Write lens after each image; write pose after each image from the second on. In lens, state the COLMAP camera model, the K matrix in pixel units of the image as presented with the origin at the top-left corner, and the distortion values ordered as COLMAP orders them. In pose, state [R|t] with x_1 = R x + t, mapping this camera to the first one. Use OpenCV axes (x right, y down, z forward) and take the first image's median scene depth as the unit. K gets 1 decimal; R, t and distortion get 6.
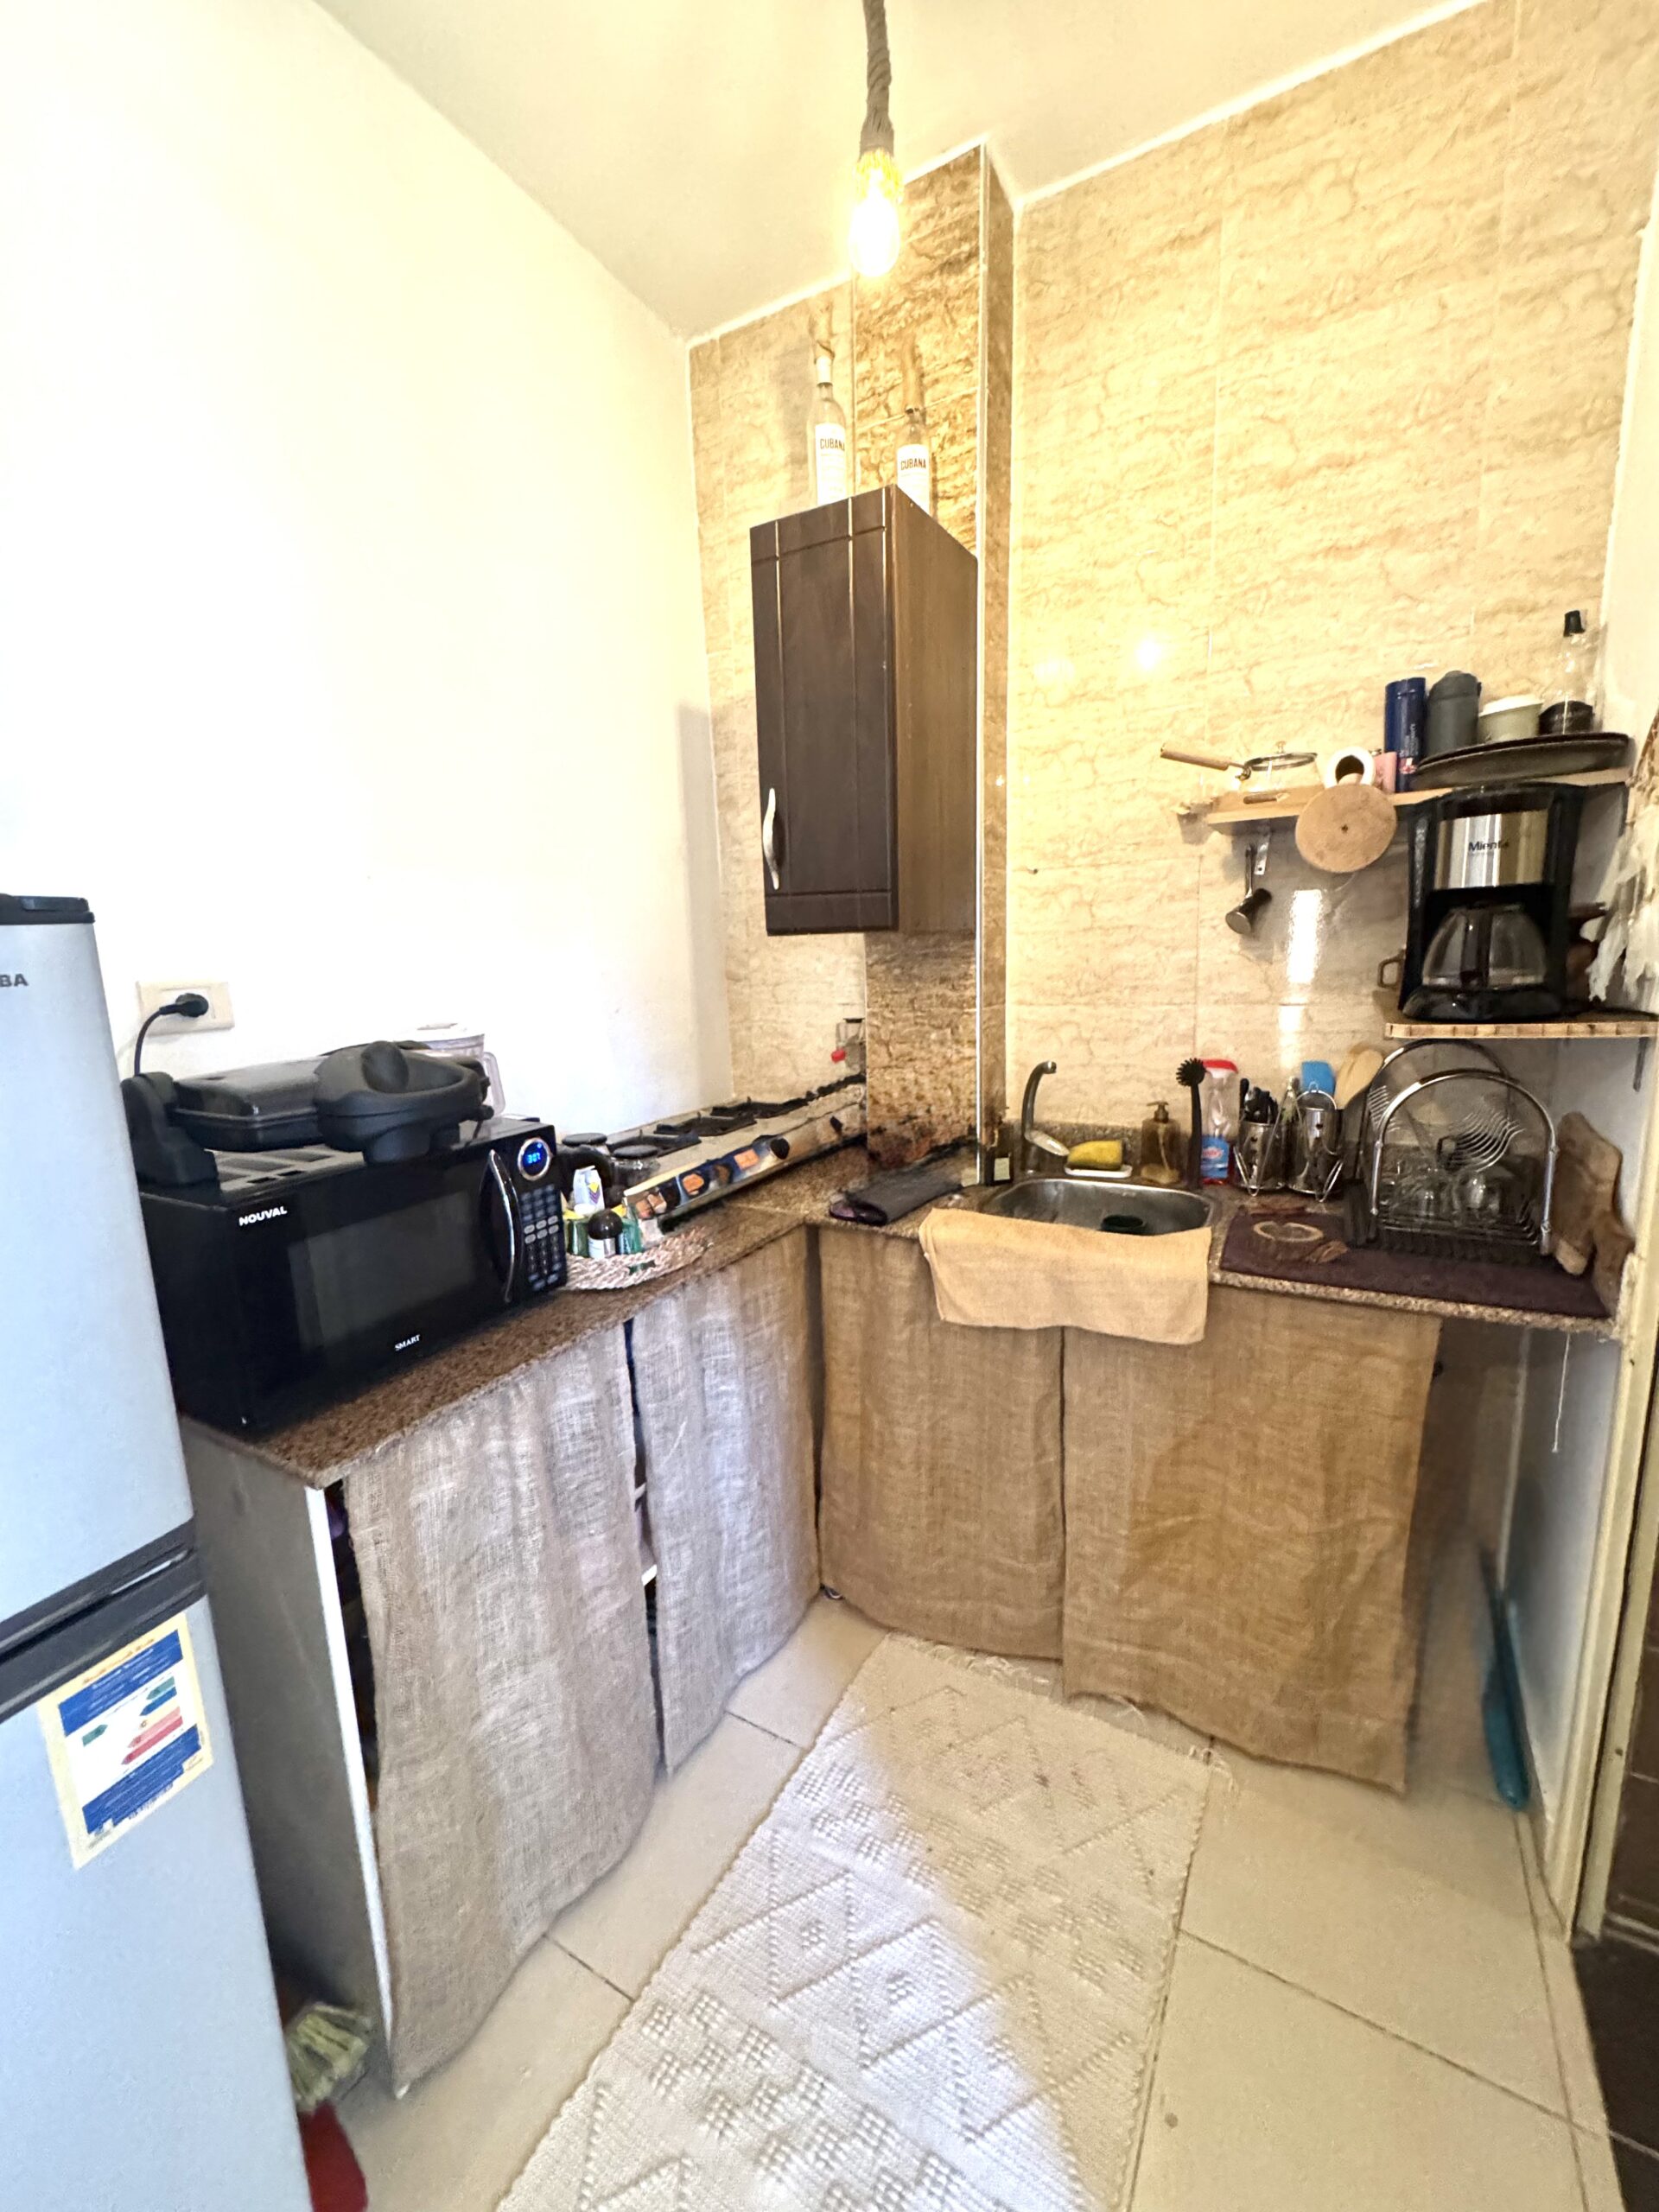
lens RADIAL K [[883.1, 0, 833.3], [0, 883.1, 1104.2], [0, 0, 1]] dist [-0.003918, 0.000445]
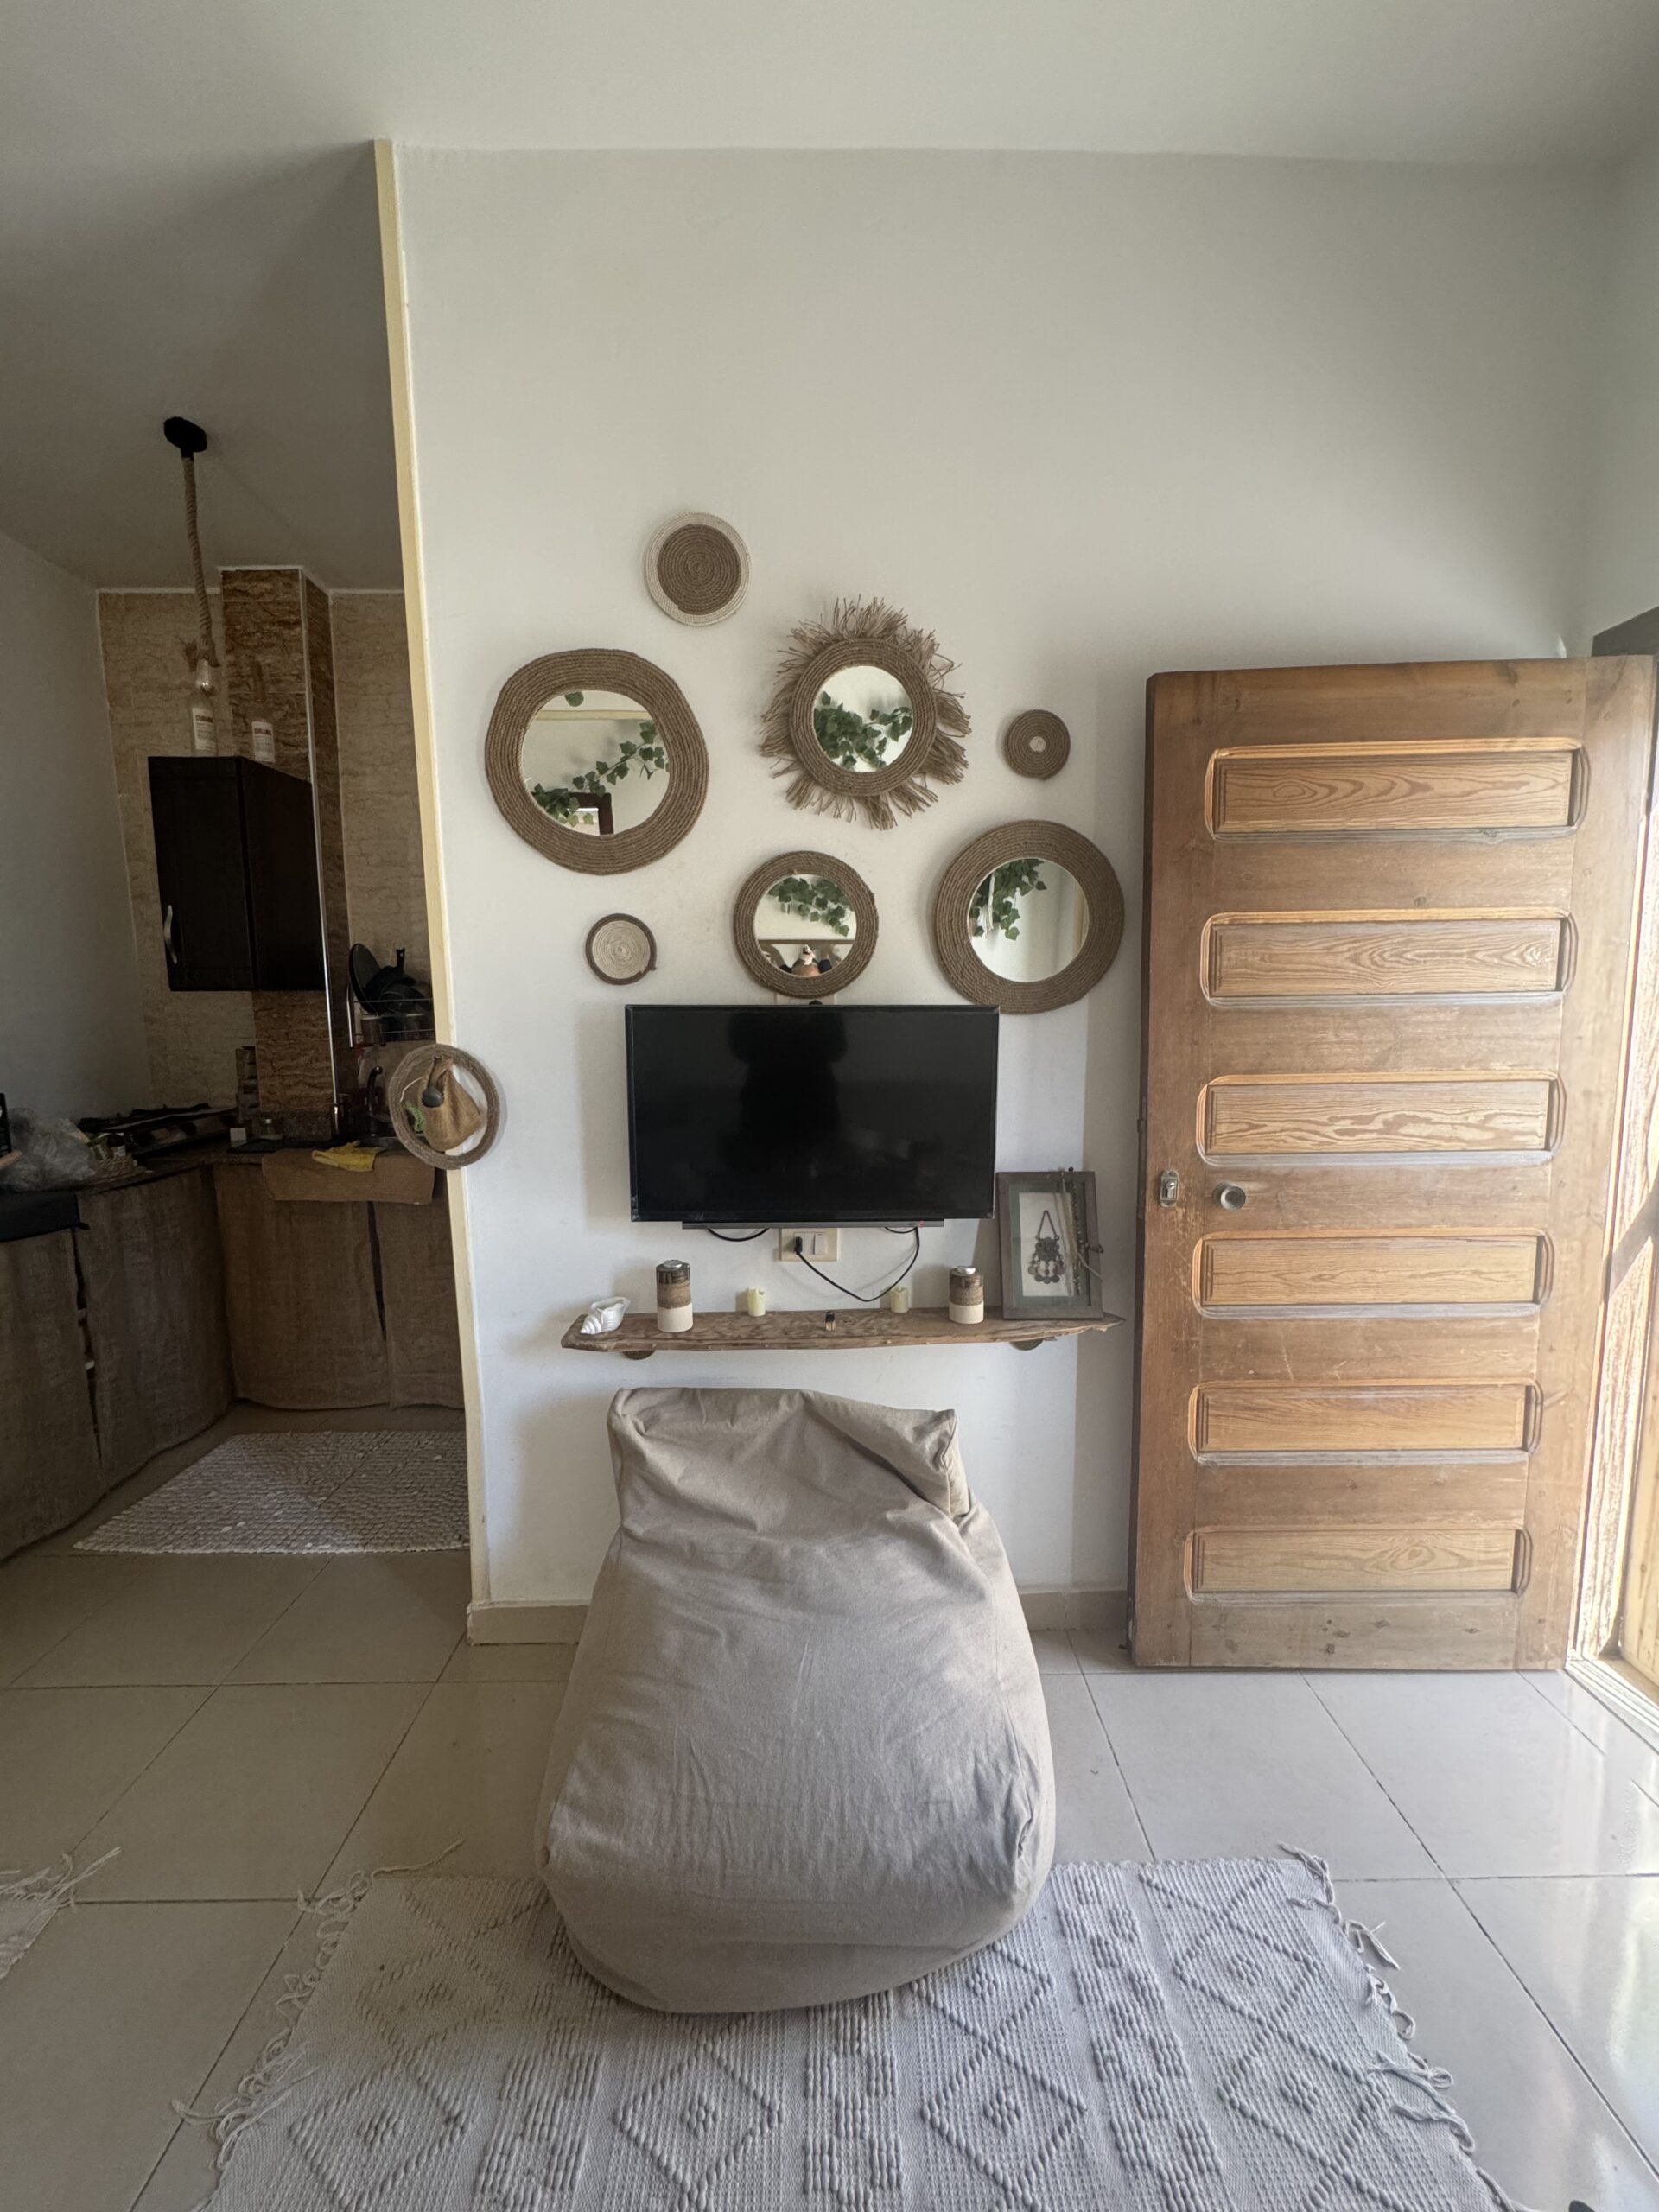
lens RADIAL K [[895.4, 0, 821.1], [0, 895.4, 1106.8], [0, 0, 1]] dist [0.009819, 0.000082]
pose [[0.872427, -0.030993, 0.487760, 0.160054], [0.065929, 0.996329, -0.054615, 0.199395], [-0.484277, 0.079805, 0.871268, -1.042918]]
